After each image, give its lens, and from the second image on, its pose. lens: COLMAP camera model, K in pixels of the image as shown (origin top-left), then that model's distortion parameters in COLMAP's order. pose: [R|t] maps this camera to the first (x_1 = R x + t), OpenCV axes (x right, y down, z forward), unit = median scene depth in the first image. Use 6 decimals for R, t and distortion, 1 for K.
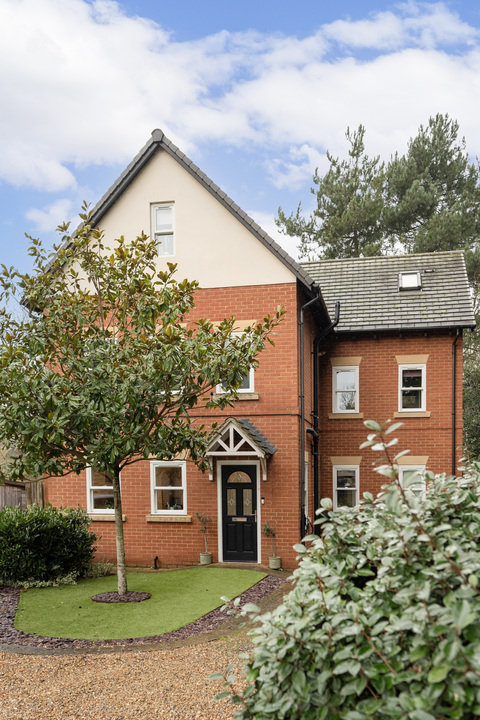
lens RADIAL K [[613.8, 0, 240.2], [0, 613.8, 361.0], [0, 0, 1]] dist [0.017444, 0.014347]
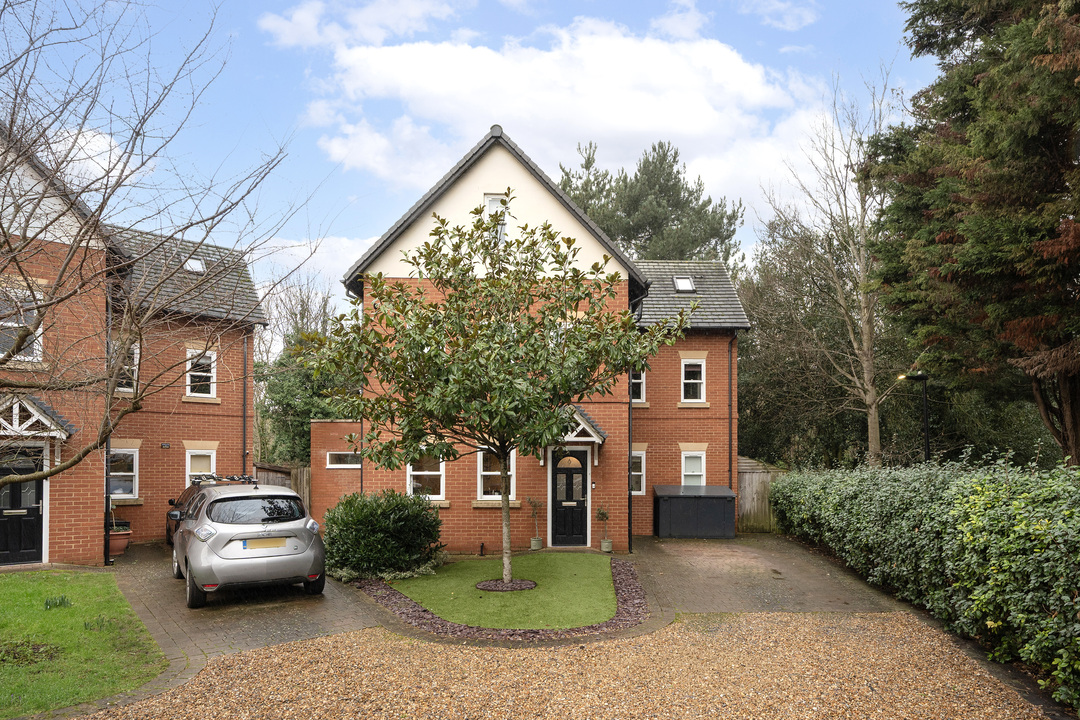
lens RADIAL K [[579.8, 0, 541.4], [0, 579.8, 313.4], [0, 0, 1]] dist [0.001348, -0.000071]
pose [[0.974594, 0.056015, 0.216860, -0.263368], [-0.041657, 0.996661, -0.070227, 0.009144], [-0.220070, 0.059409, 0.973673, 0.042232]]
